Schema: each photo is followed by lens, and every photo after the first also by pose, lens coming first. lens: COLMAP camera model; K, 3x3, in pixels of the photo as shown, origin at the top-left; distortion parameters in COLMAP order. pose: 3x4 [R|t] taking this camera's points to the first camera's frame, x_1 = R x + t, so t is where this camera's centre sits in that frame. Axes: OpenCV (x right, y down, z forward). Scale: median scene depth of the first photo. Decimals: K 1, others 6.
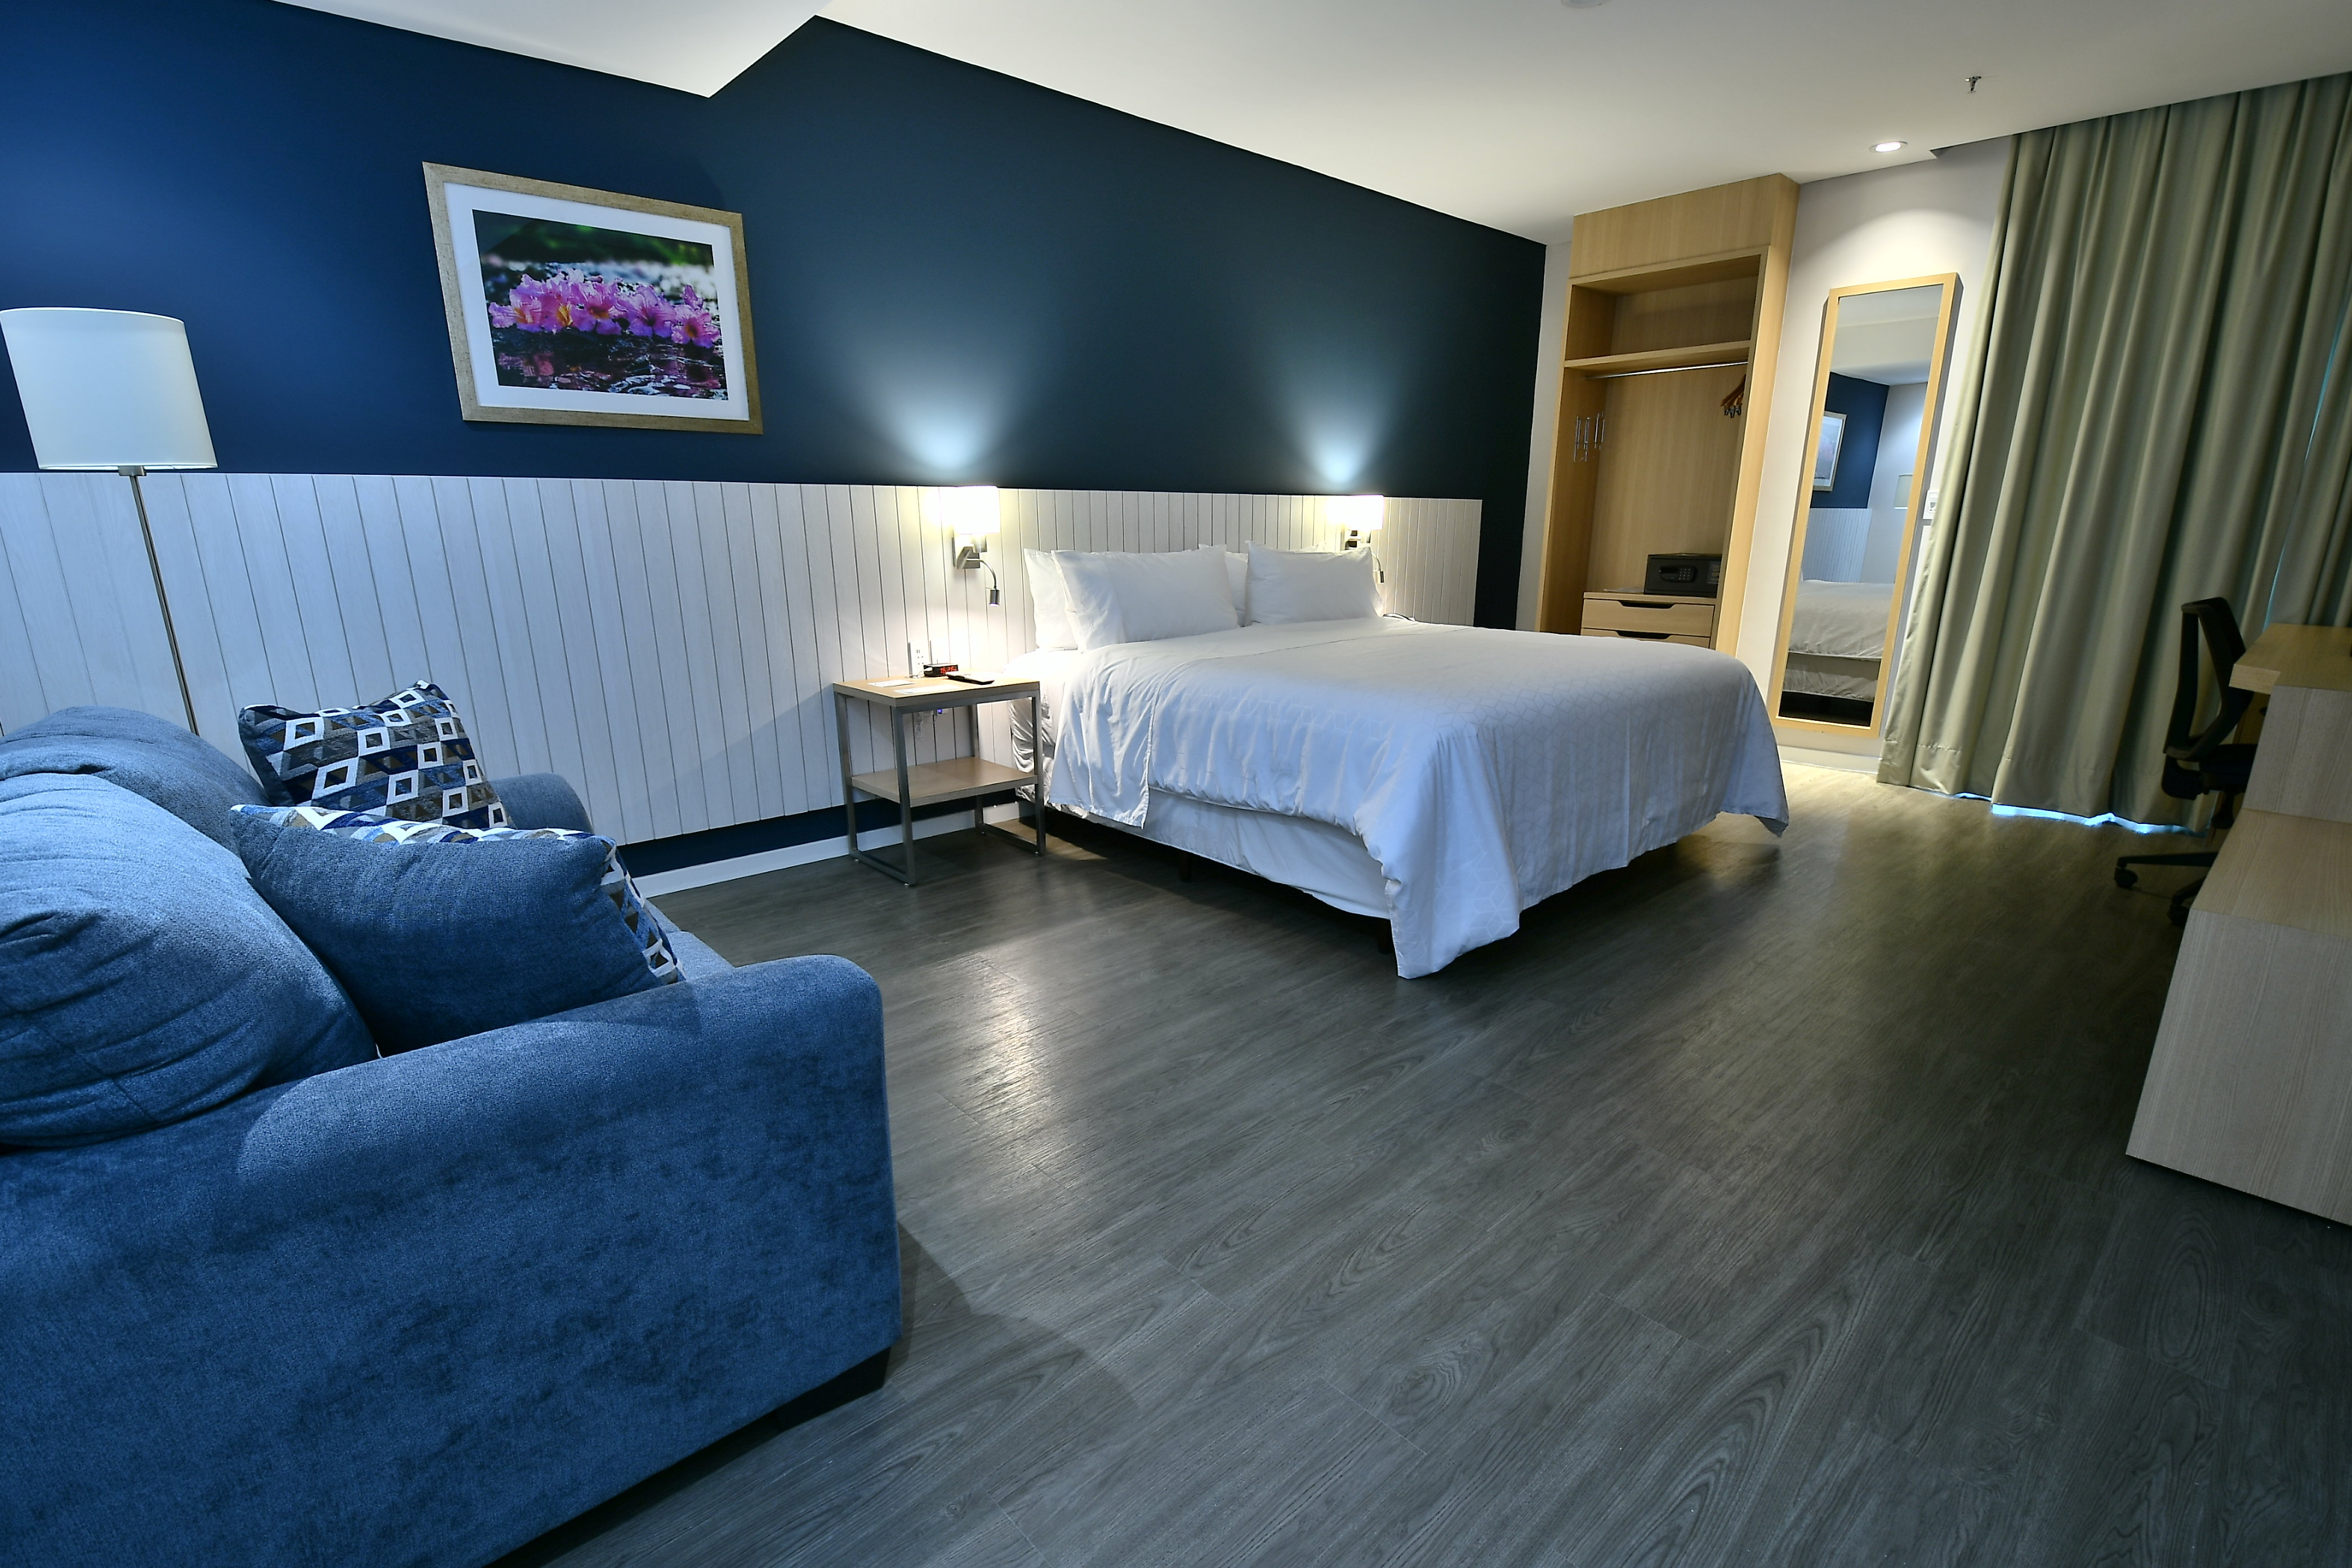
lens RADIAL K [[1065.3, 0, 1179.0], [0, 1065.3, 844.3], [0, 0, 1]] dist [0.000238, -0.018176]
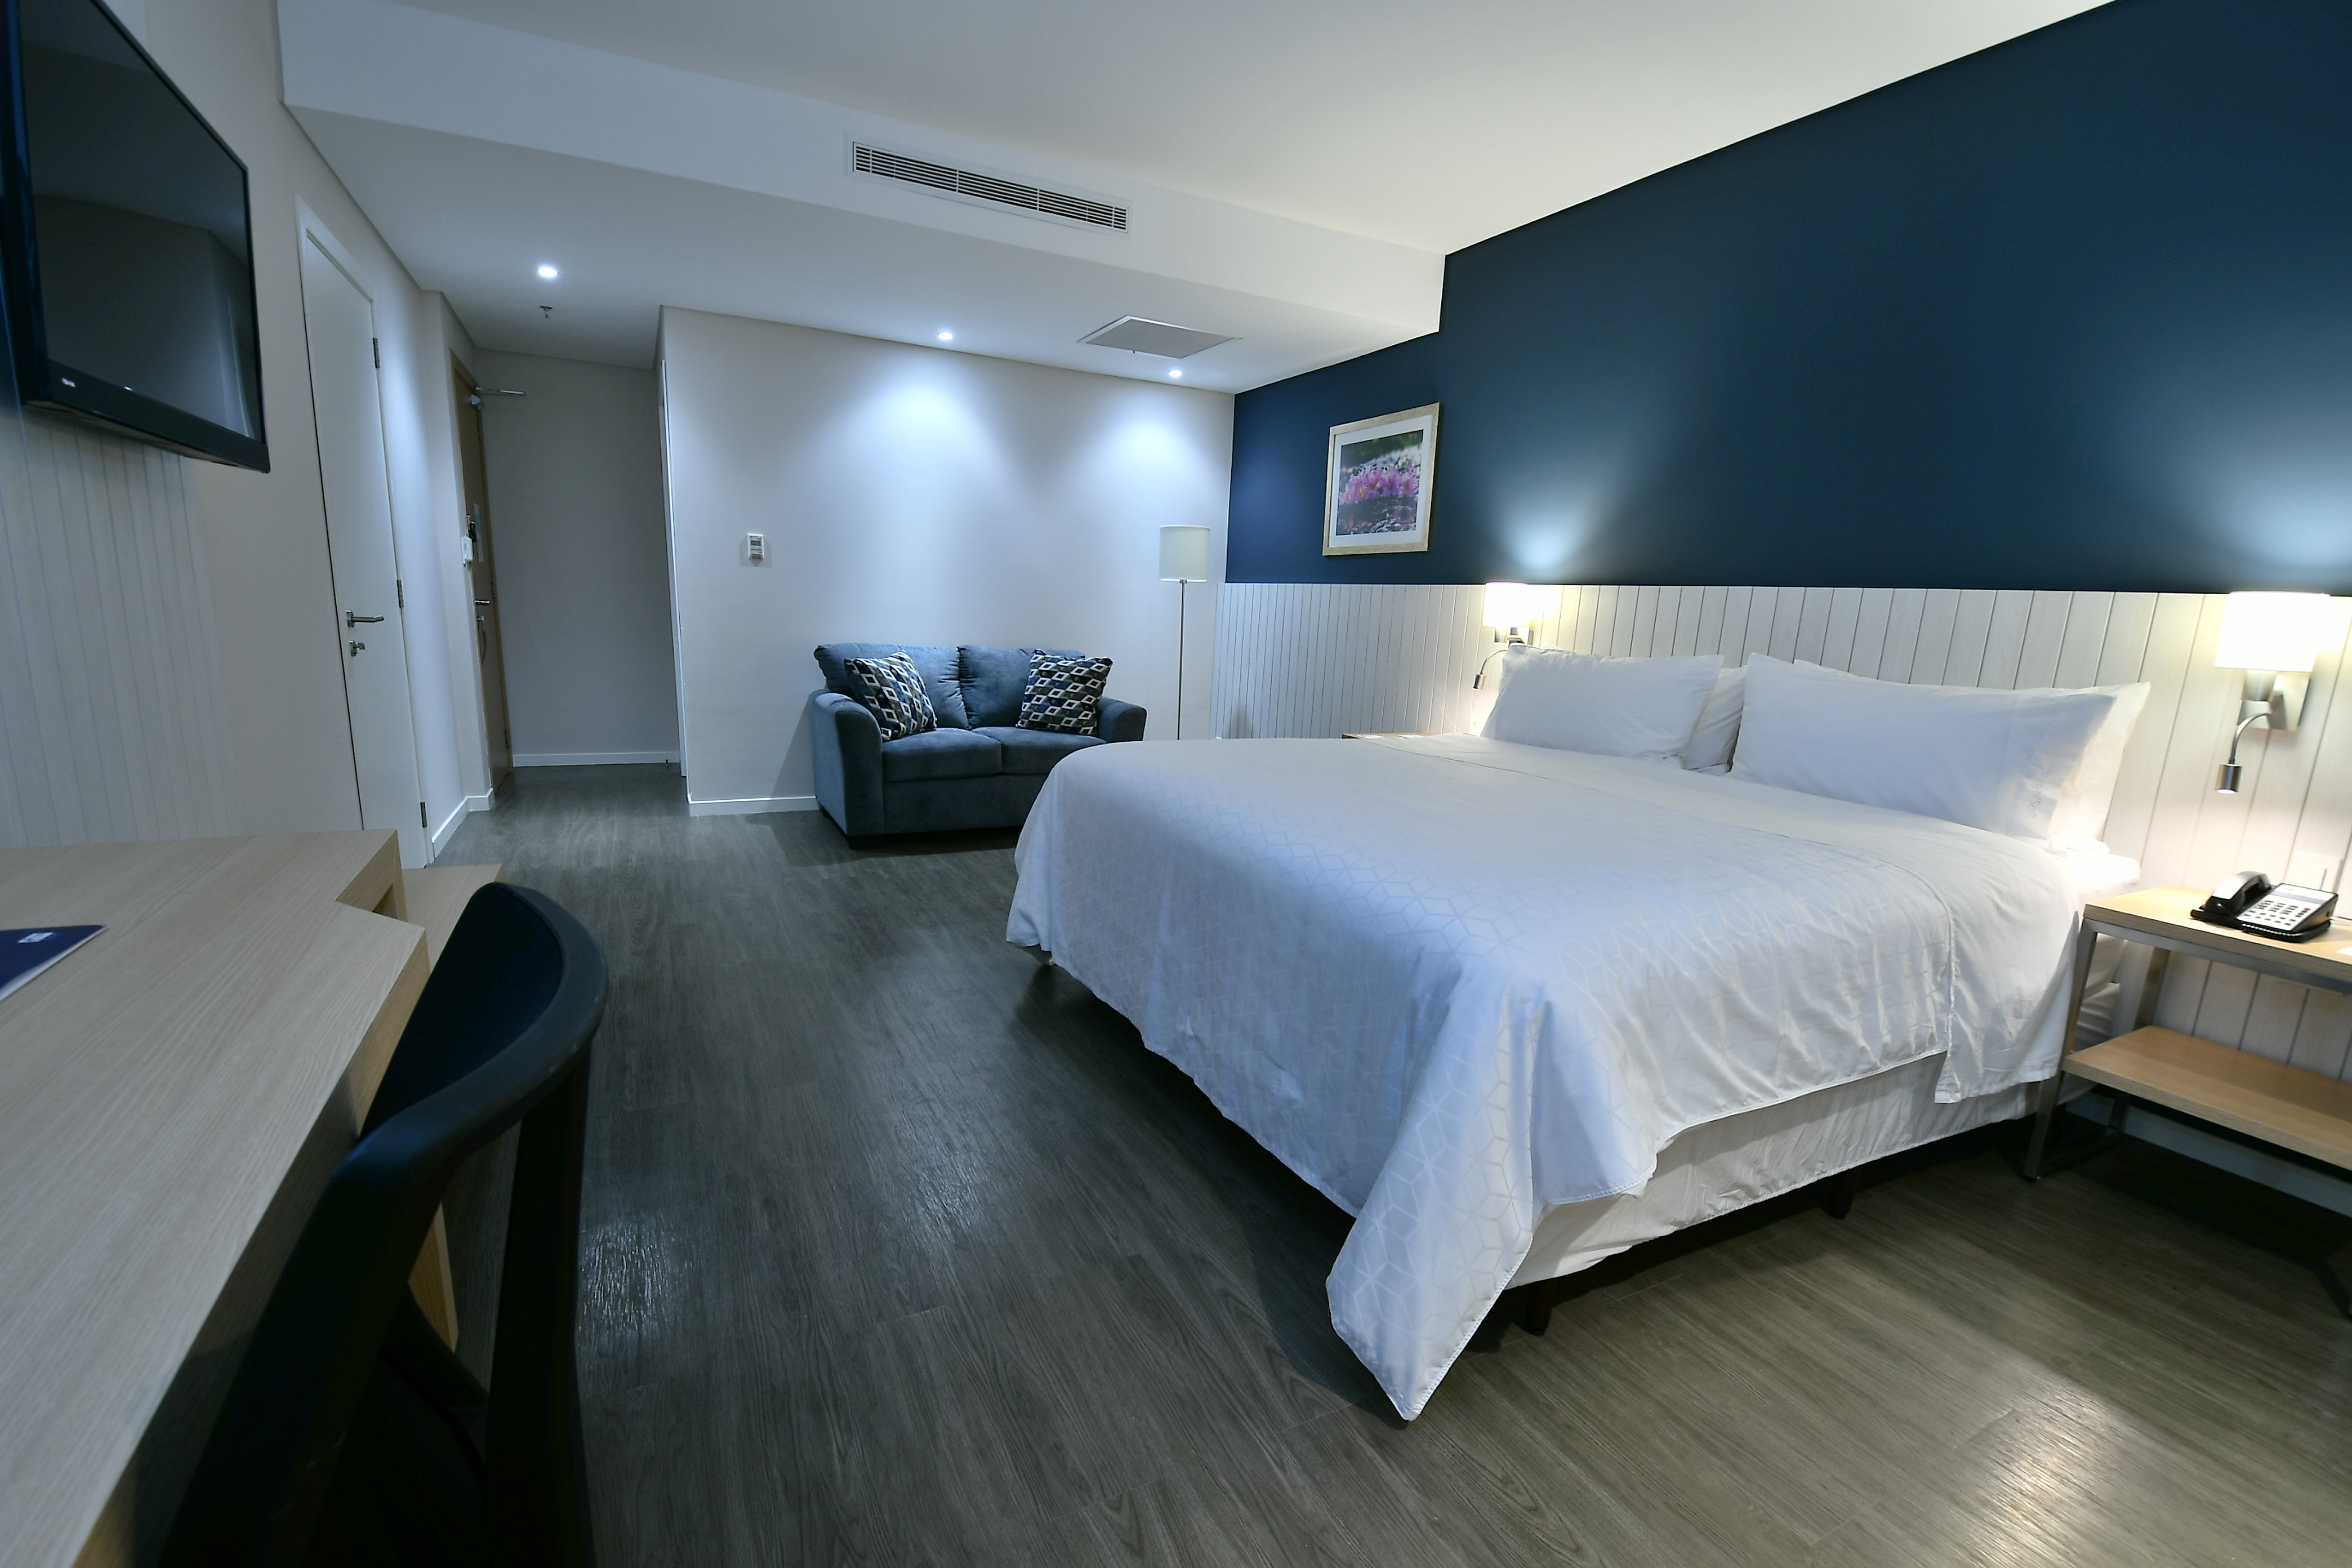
lens RADIAL K [[1037.1, 0, 1178.7], [0, 1037.1, 825.7], [0, 0, 1]] dist [0.017314, -0.026525]
pose [[-0.266566, 0.197372, -0.943391, 1.195442], [-0.315847, 0.906870, 0.278977, -0.374377], [0.910595, 0.372333, -0.179401, 1.207651]]
